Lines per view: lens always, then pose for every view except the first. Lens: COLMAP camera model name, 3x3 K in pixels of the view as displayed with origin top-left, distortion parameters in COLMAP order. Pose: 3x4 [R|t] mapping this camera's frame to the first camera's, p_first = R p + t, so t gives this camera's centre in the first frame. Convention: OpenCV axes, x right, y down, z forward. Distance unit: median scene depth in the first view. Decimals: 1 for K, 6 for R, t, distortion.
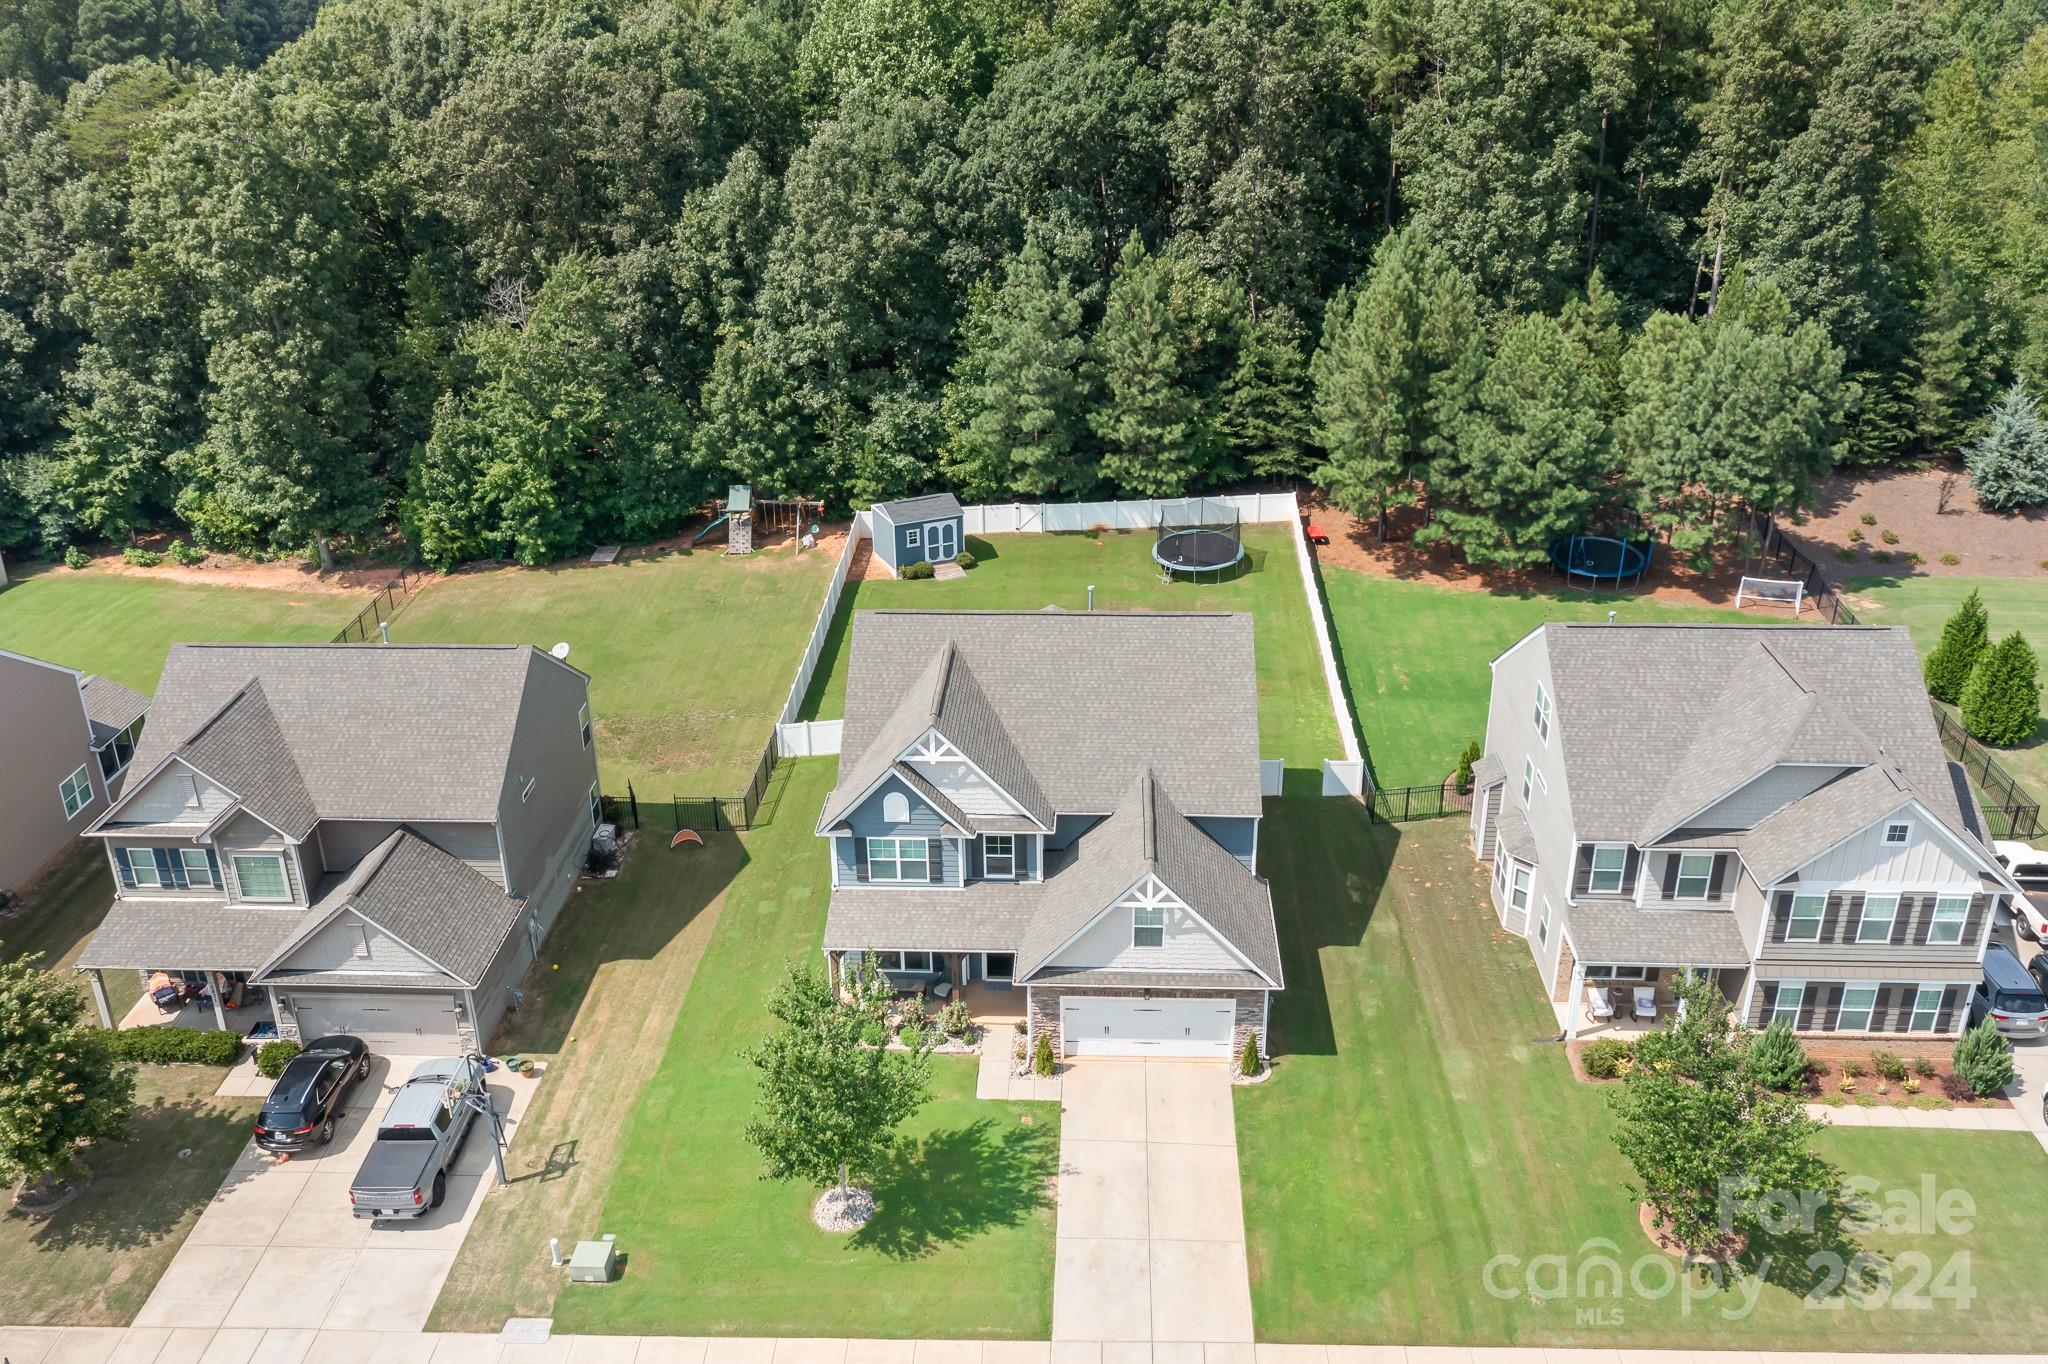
lens RADIAL K [[1767.5, 0, 975.1], [0, 1767.5, 682.8], [0, 0, 1]] dist [-0.014060, -0.001999]
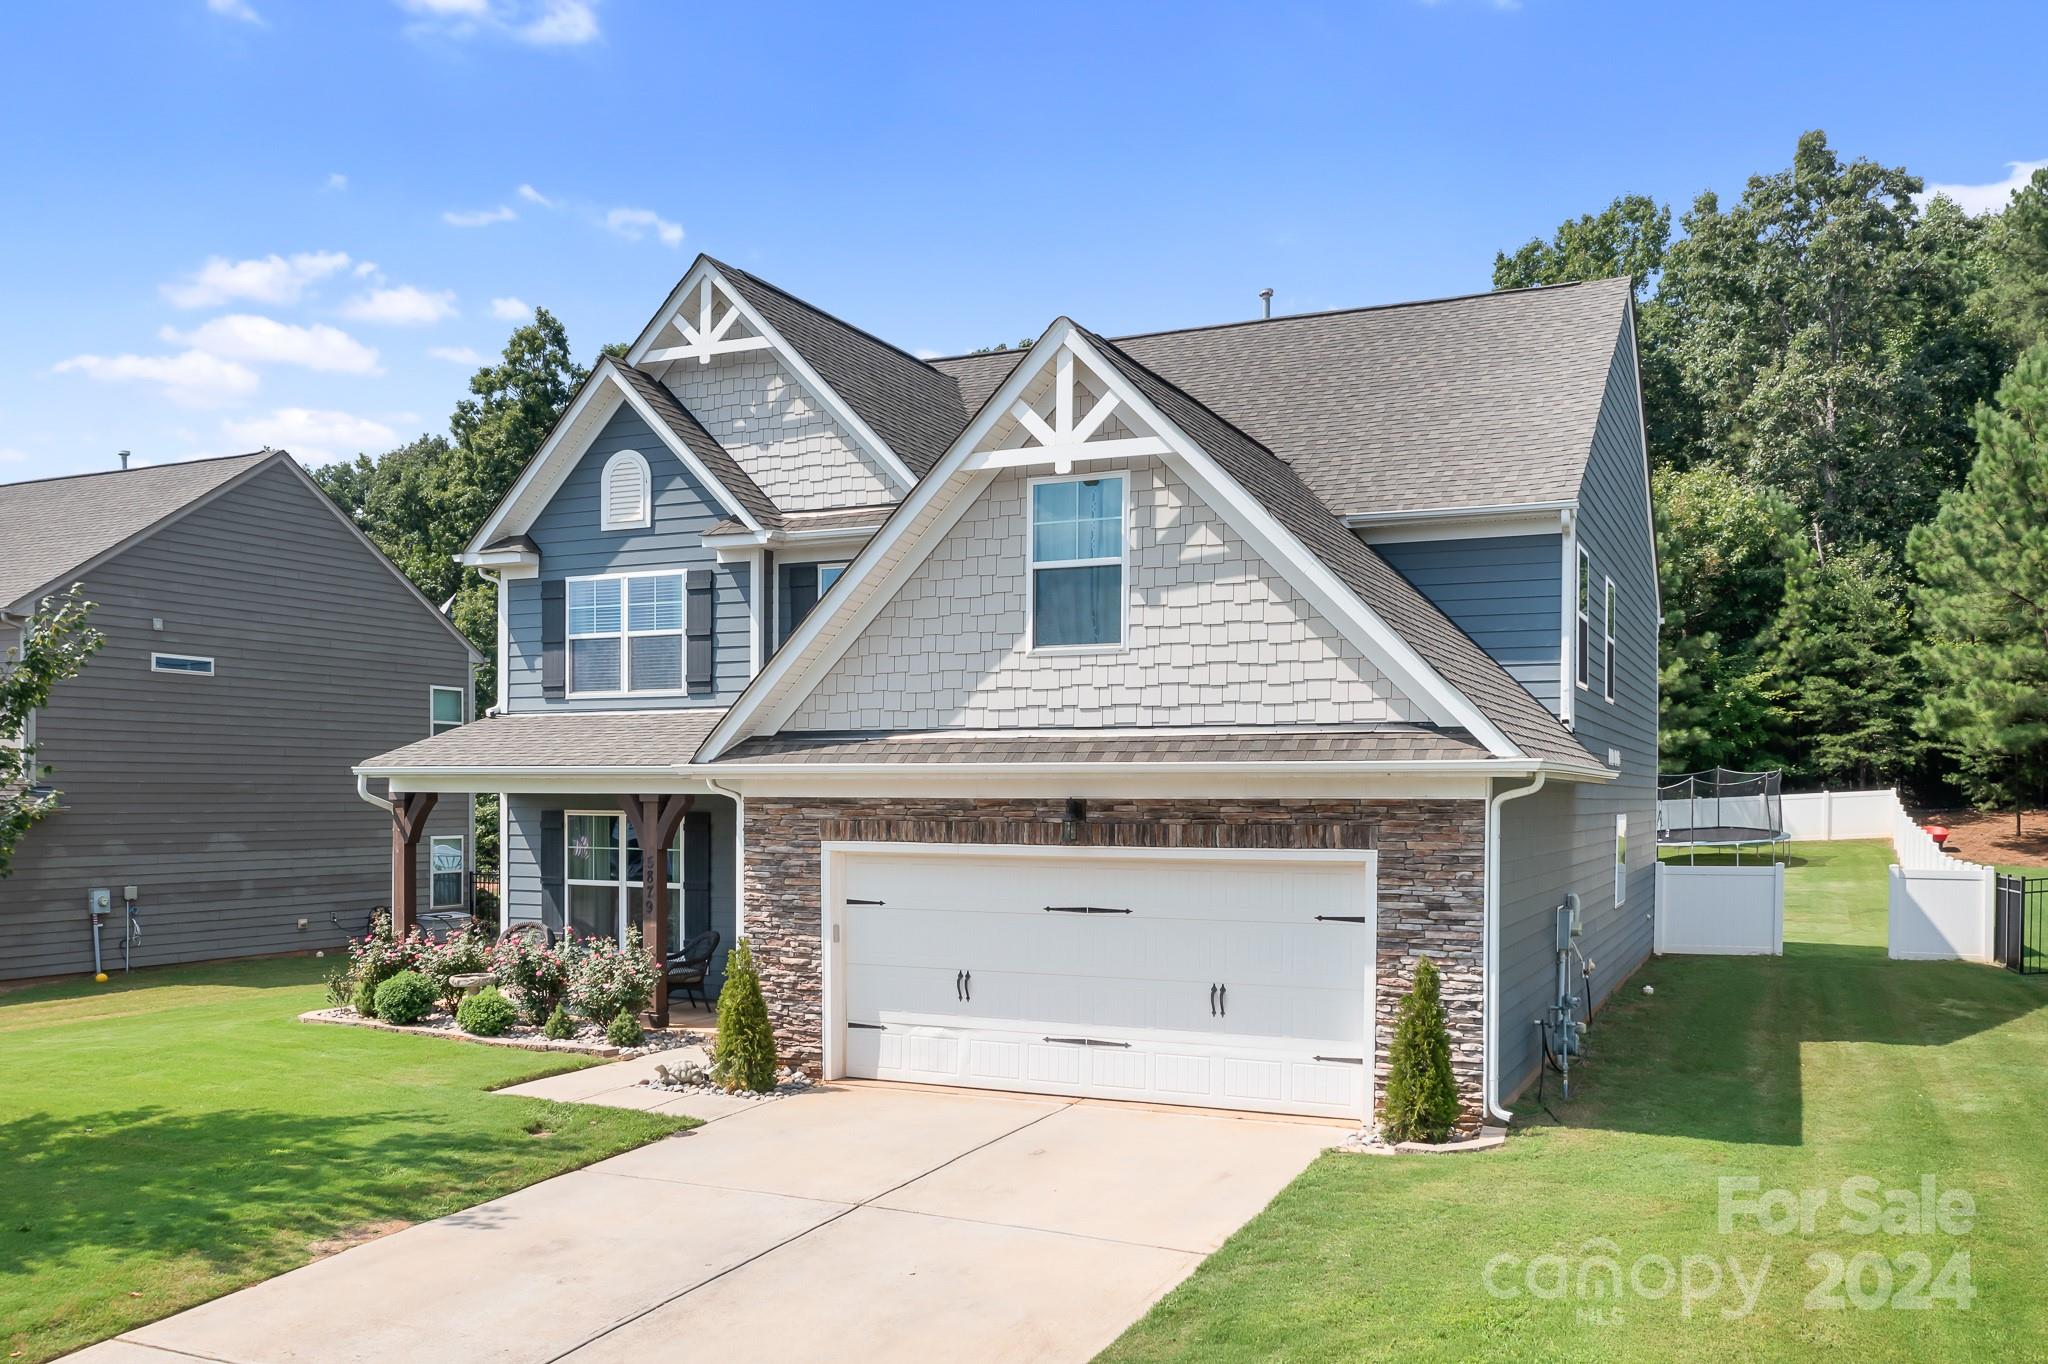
lens RADIAL K [[1617.4, 0, 993.7], [0, 1617.4, 808.2], [0, 0, 1]] dist [-0.013603, -0.012883]
pose [[0.929723, 0.023988, -0.367478, 0.178060], [-0.172340, 0.910201, -0.376607, 0.268084], [0.325445, 0.413471, 0.850369, 0.737142]]
